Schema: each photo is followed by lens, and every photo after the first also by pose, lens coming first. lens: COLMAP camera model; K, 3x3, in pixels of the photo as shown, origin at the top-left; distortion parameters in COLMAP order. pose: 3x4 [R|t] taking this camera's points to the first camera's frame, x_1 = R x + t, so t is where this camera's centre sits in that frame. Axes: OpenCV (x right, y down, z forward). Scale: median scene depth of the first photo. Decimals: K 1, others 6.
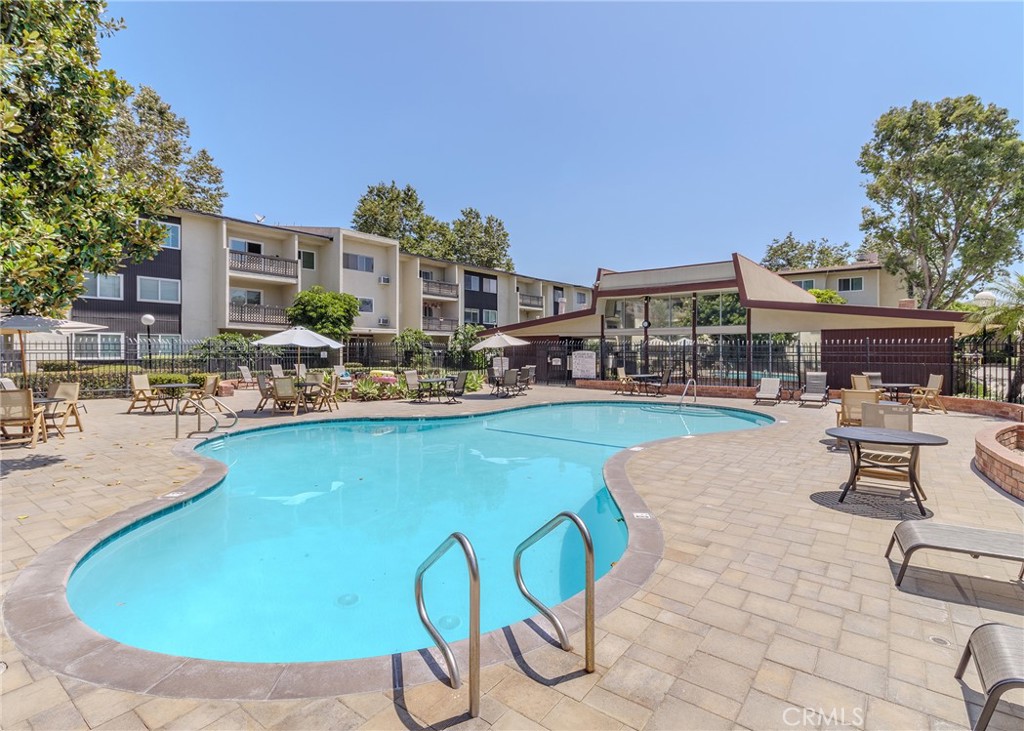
lens RADIAL K [[504.8, 0, 526.7], [0, 504.8, 355.3], [0, 0, 1]] dist [0.003049, 0.000001]
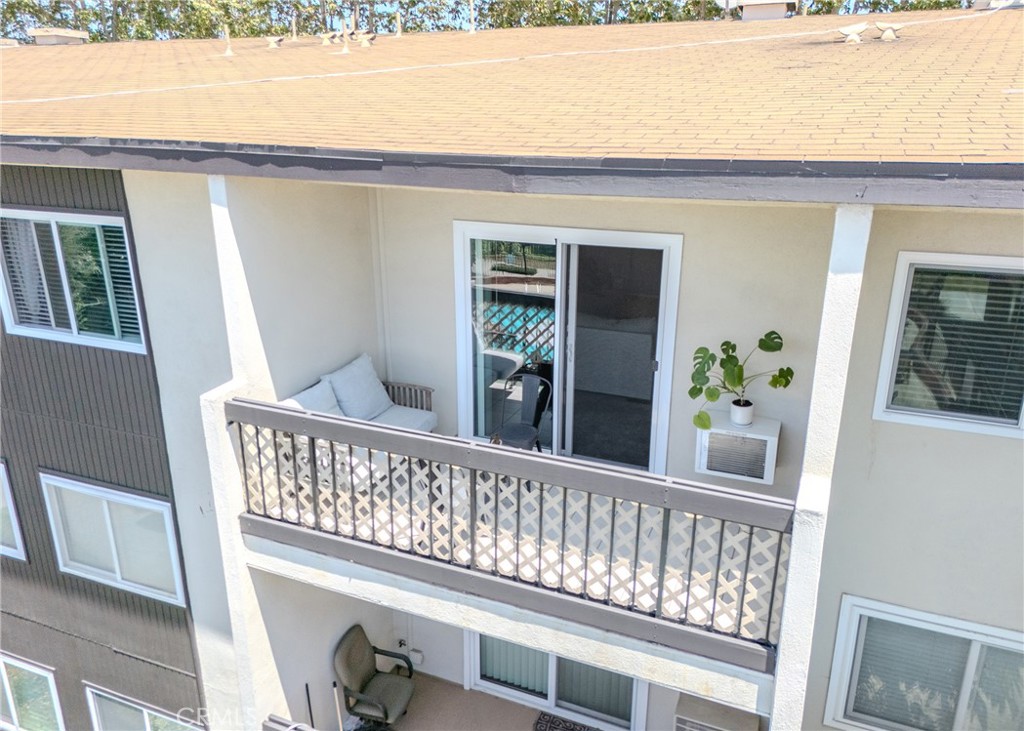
lens RADIAL K [[749.5, 0, 507.4], [0, 749.5, 363.7], [0, 0, 1]] dist [0.035019, -0.004295]
pose [[0.239422, 0.299704, -0.923501, -0.382014], [-0.015344, 0.952214, 0.305045, -0.276936], [0.970794, -0.058864, 0.232579, 1.008443]]
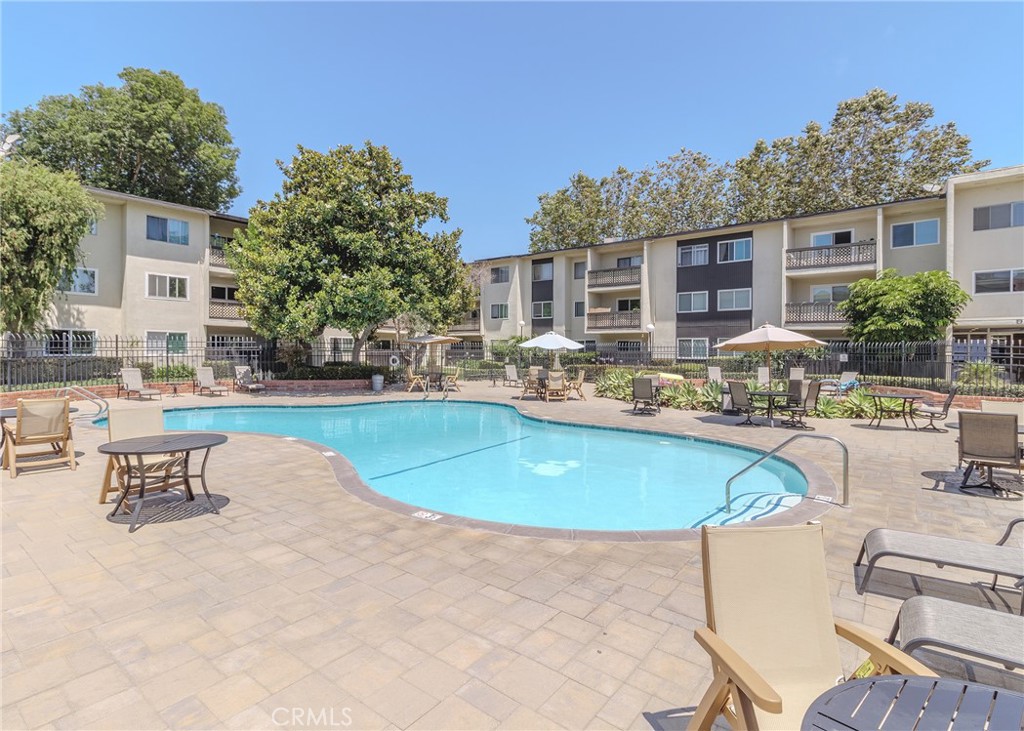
lens RADIAL K [[504.8, 0, 516.3], [0, 504.8, 359.4], [0, 0, 1]] dist [0.003049, 0.000001]
pose [[-0.031240, 0.012566, -0.999433, 0.403063], [-0.017012, 0.999769, 0.013102, -0.000042], [0.999367, 0.017412, -0.031019, 0.502053]]
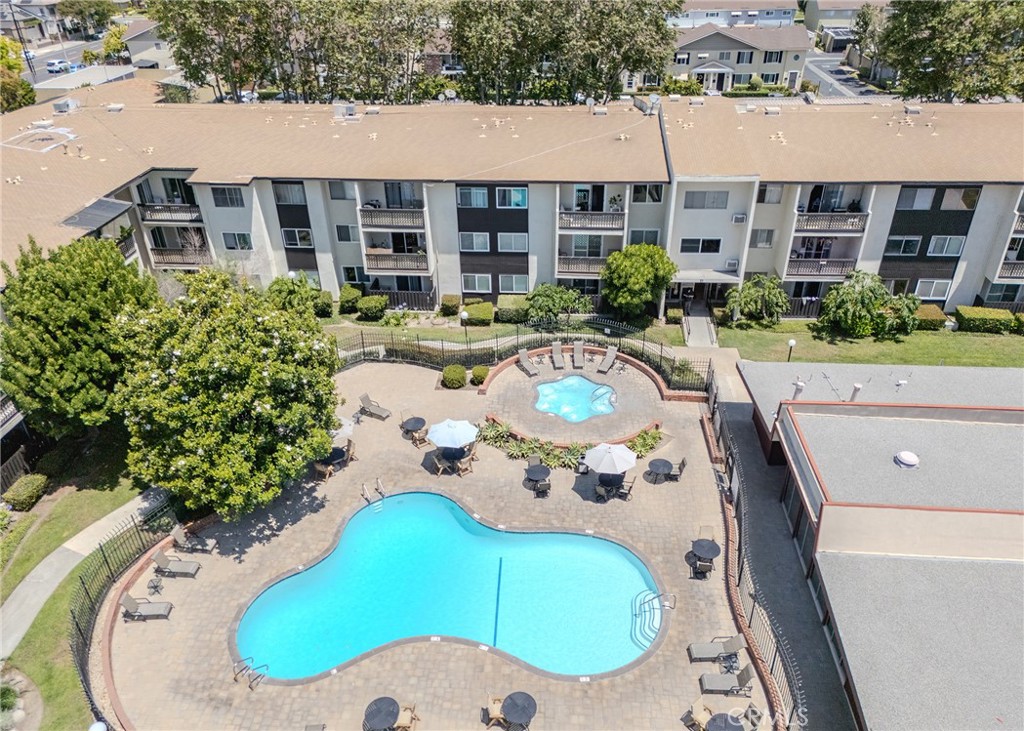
lens RADIAL K [[749.5, 0, 511.9], [0, 749.5, 368.2], [0, 0, 1]] dist [0.035019, -0.004295]
pose [[0.536271, 0.432014, -0.725105, 0.674351], [0.005412, 0.857305, 0.514780, -0.745715], [0.844029, -0.279986, 0.457410, 0.069842]]
